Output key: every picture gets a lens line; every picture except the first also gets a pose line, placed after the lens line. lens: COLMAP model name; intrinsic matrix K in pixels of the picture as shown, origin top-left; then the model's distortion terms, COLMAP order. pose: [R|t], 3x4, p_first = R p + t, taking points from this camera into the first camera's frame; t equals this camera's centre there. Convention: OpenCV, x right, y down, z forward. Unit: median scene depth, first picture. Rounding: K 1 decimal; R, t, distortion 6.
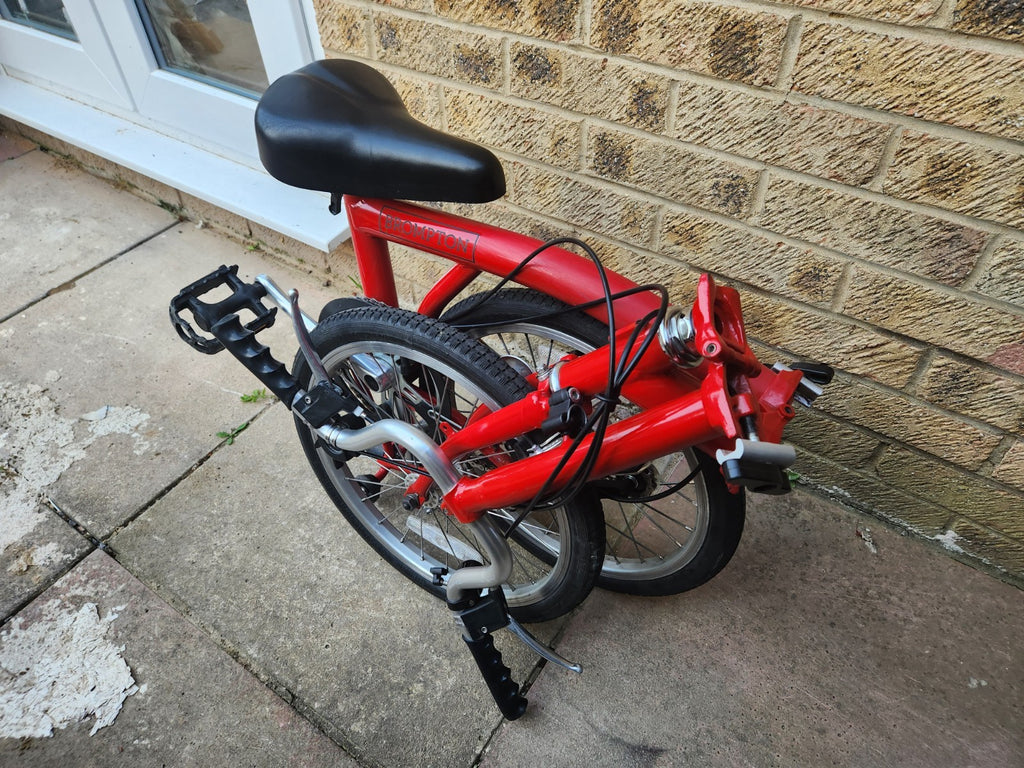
lens RADIAL K [[687.7, 0, 513.3], [0, 687.7, 391.3], [0, 0, 1]] dist [0.065860, -0.064949]
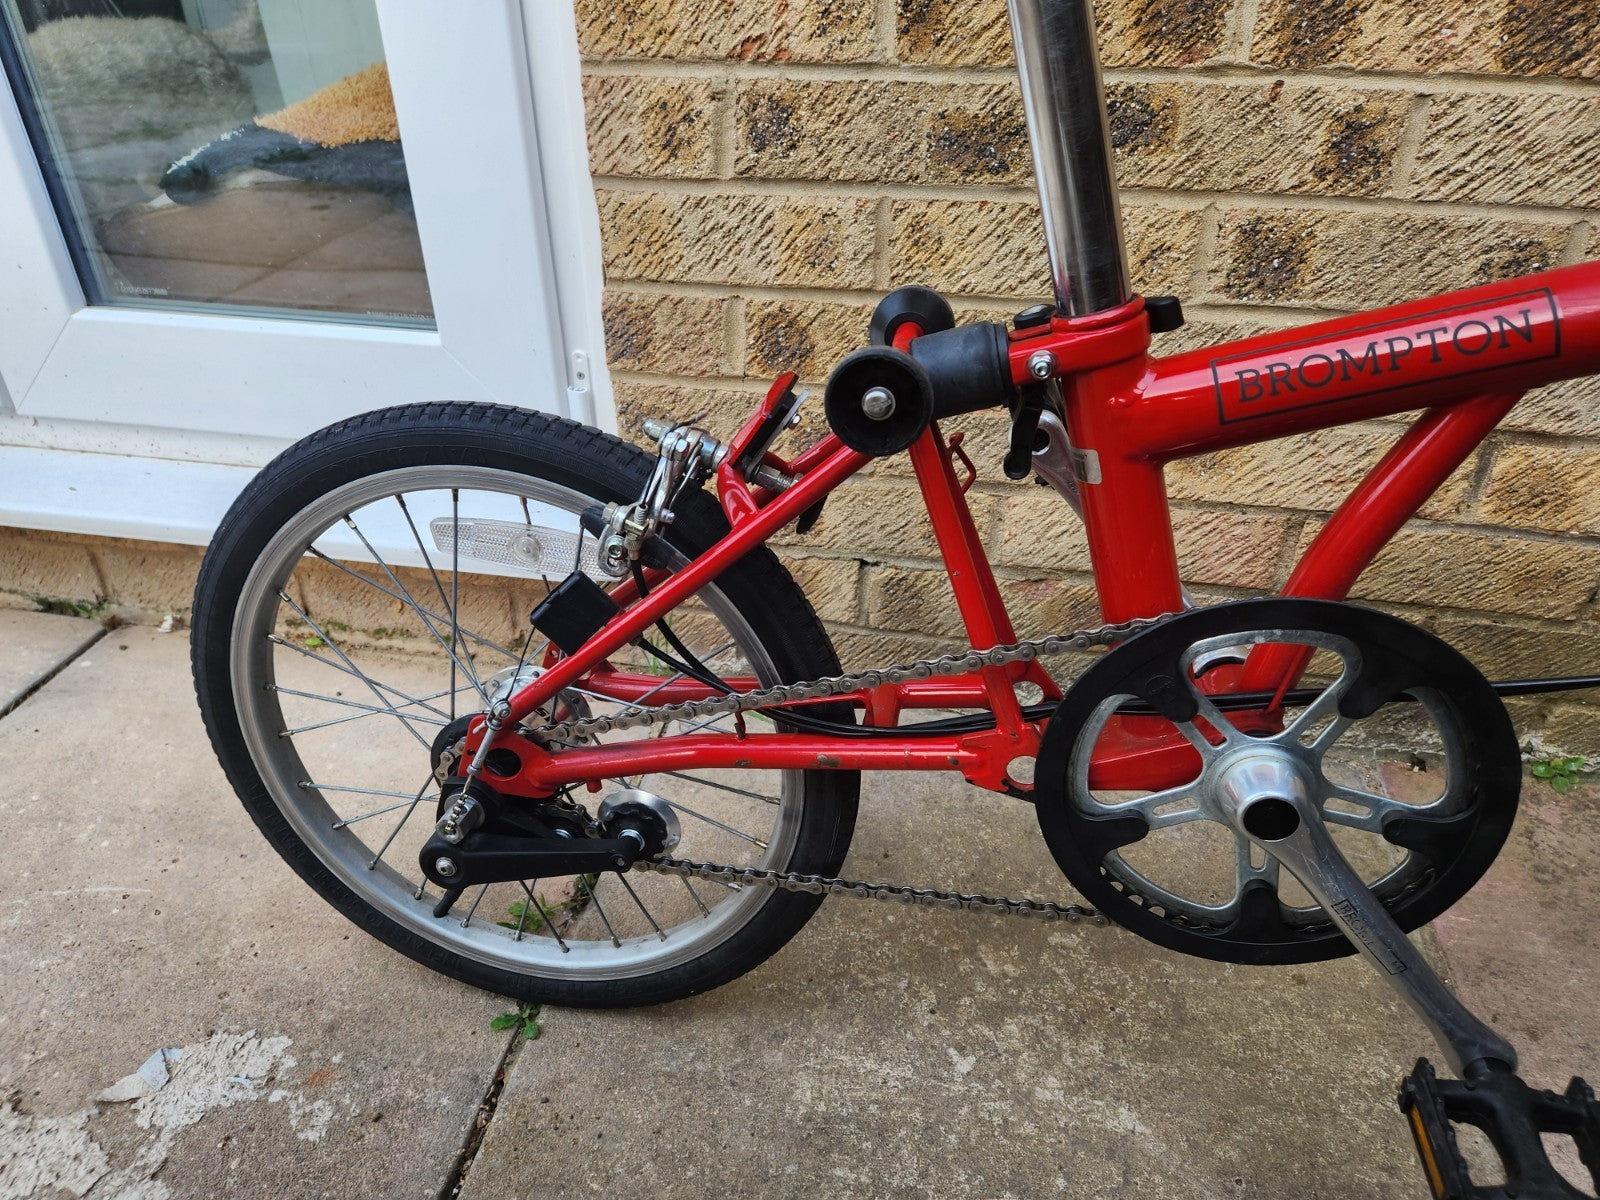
lens RADIAL K [[1074.5, 0, 776.2], [0, 1074.5, 616.2], [0, 0, 1]] dist [0.065860, -0.064949]
pose [[0.920099, -0.197610, 0.338184, -0.615103], [0.266068, 0.948954, -0.169392, -0.021491], [-0.287447, 0.245837, 0.925709, 0.389870]]
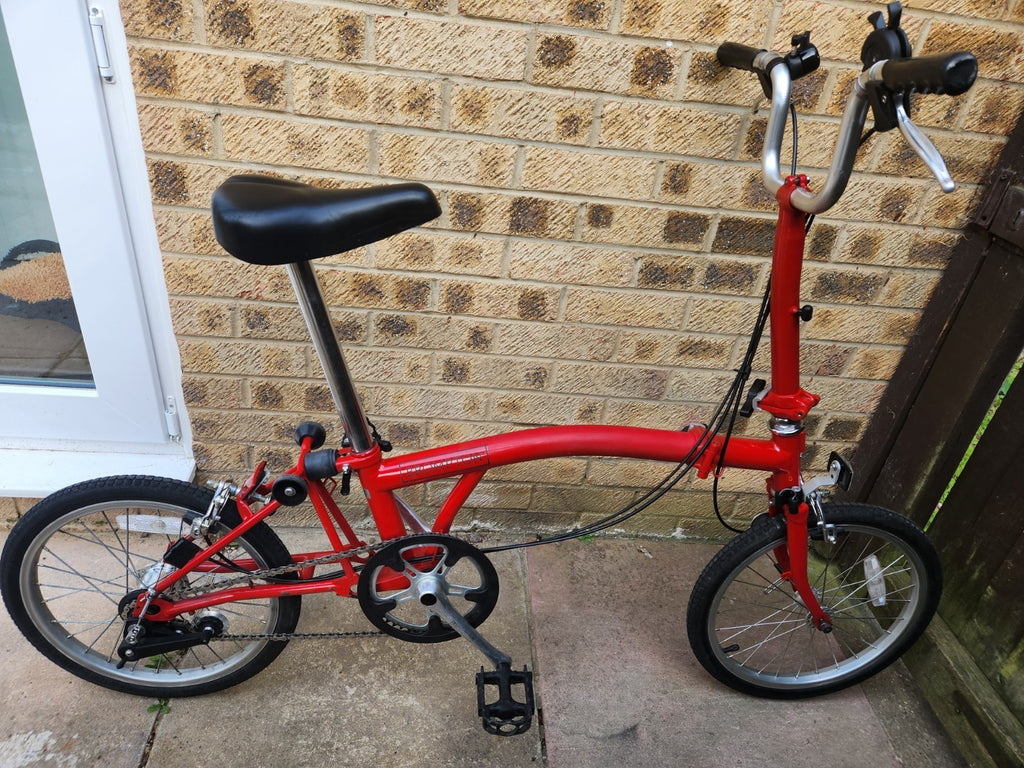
lens RADIAL K [[680.7, 0, 503.4], [0, 680.7, 393.3], [0, 0, 1]] dist [0.078331, -0.069869]
pose [[0.775489, -0.241917, 0.583175, -0.698679], [0.349239, 0.933863, -0.077015, -0.148849], [-0.525975, 0.263392, 0.808687, -0.264523]]
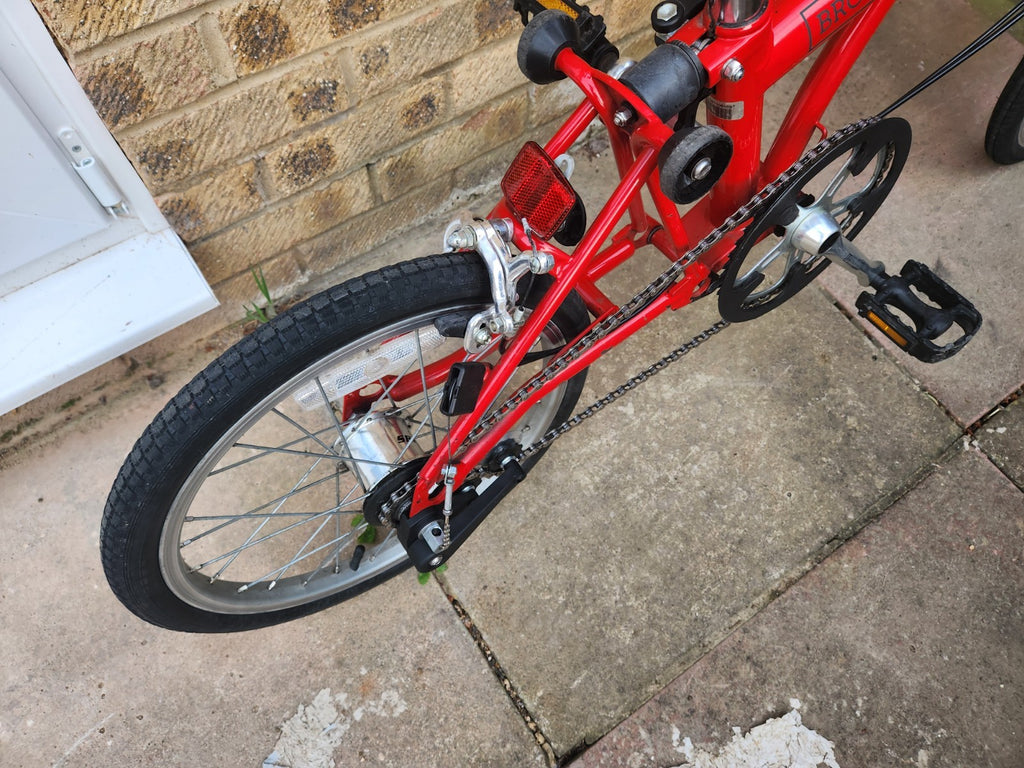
lens RADIAL K [[687.7, 0, 508.7], [0, 687.7, 385.5], [0, 0, 1]] dist [0.065860, -0.064949]
pose [[0.355186, -0.821657, 0.445783, -0.746547], [0.645140, 0.560565, 0.519193, -0.462884], [-0.676489, 0.103182, 0.729188, 0.615132]]
